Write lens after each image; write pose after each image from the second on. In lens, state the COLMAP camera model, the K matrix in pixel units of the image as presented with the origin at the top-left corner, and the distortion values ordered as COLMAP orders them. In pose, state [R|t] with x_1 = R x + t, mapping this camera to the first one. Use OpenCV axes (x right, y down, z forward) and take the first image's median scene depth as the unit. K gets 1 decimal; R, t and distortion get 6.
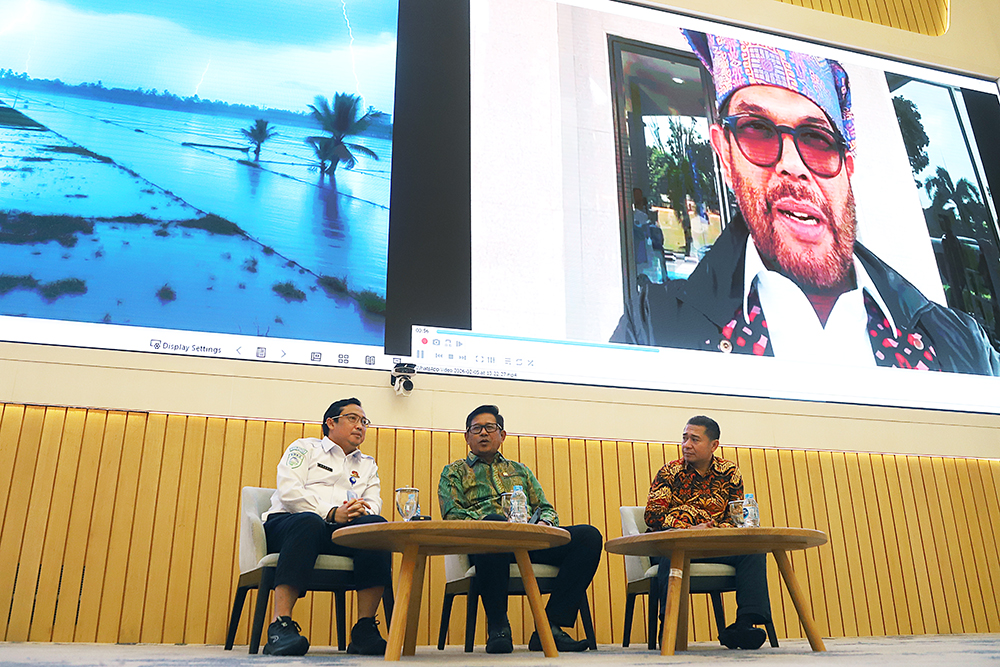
lens RADIAL K [[831.6, 0, 500.0], [0, 831.6, 333.5], [0, 0, 1]] dist [-0.055519, 0.010441]
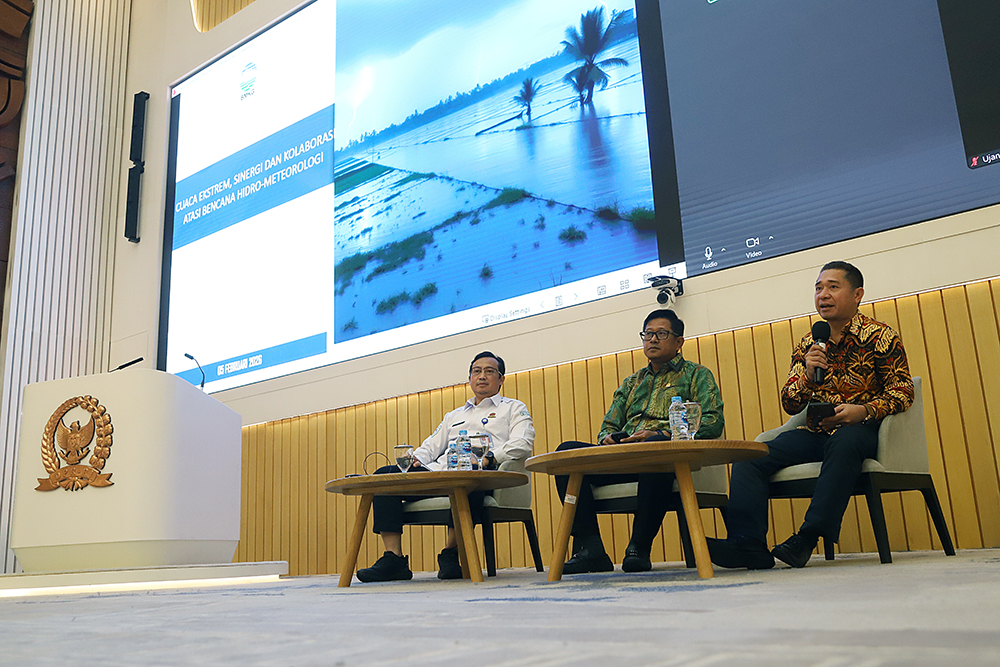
lens RADIAL K [[954.3, 0, 500.0], [0, 954.3, 333.5], [0, 0, 1]] dist [-0.020338, -0.004212]
pose [[0.608588, -0.212182, -0.764591, 0.578469], [0.325311, 0.945601, -0.003477, 0.040342], [0.723735, -0.246614, 0.644506, 0.126630]]
